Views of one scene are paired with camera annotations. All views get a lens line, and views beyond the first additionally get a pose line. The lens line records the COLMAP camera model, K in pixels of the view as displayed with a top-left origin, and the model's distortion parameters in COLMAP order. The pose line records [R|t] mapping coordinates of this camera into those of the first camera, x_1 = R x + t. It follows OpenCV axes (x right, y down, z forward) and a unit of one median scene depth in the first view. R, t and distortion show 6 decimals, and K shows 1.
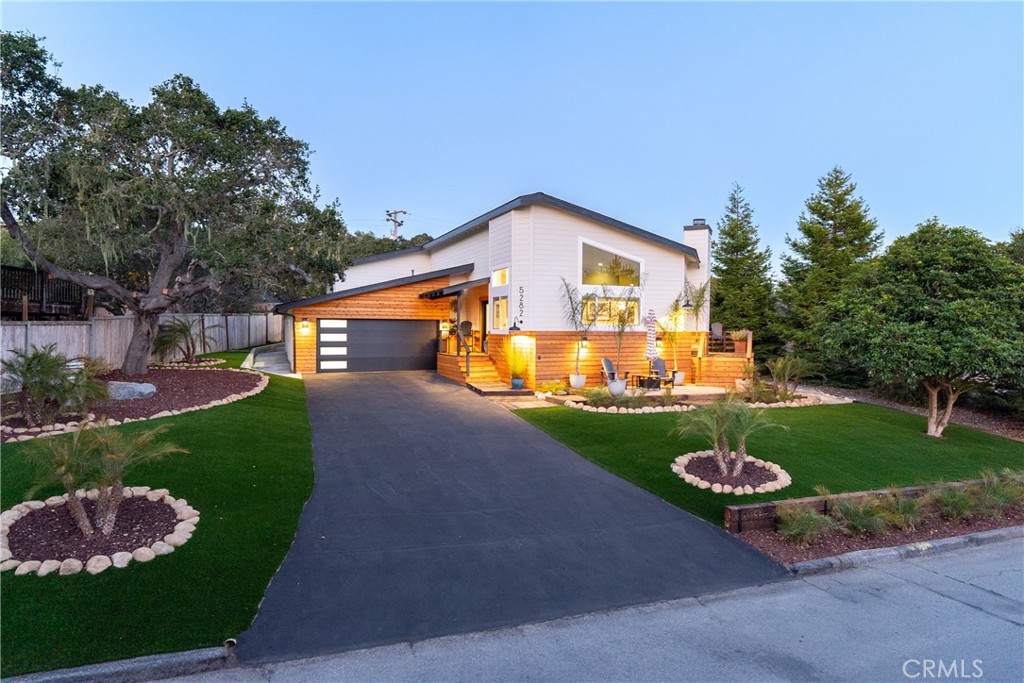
lens RADIAL K [[627.8, 0, 511.1], [0, 627.8, 341.2], [0, 0, 1]] dist [0.008277, -0.000079]
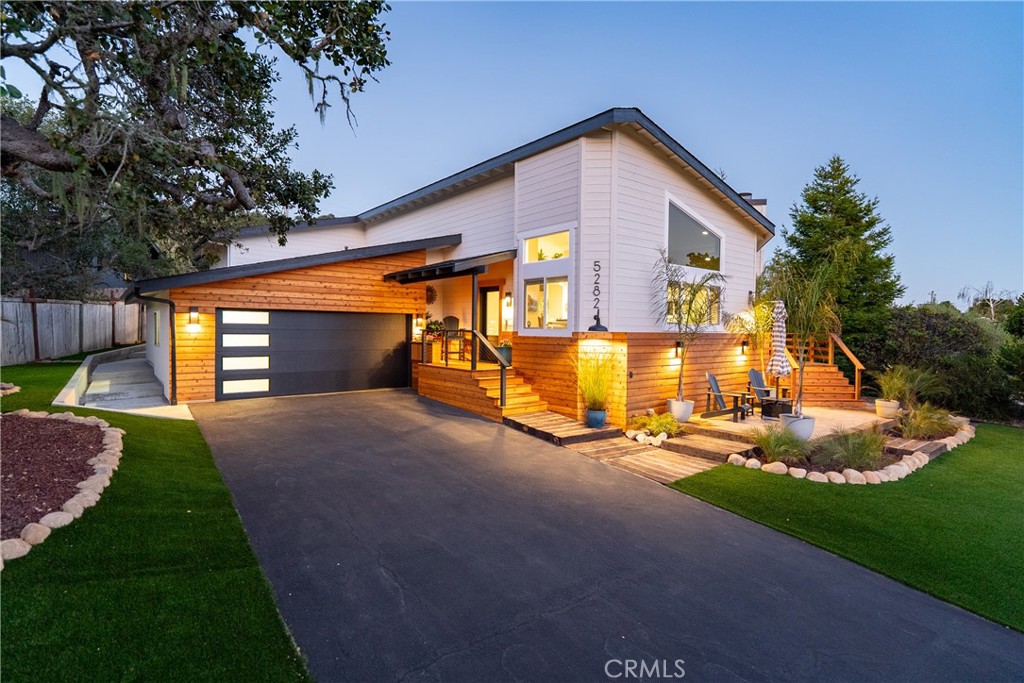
lens RADIAL K [[517.9, 0, 513.3], [0, 517.9, 339.1], [0, 0, 1]] dist [-0.000739, 0.001506]
pose [[0.958071, 0.000611, 0.286532, -0.181561], [-0.001795, 0.999991, 0.003871, -0.009703], [-0.286527, -0.004223, 0.958063, 0.458613]]
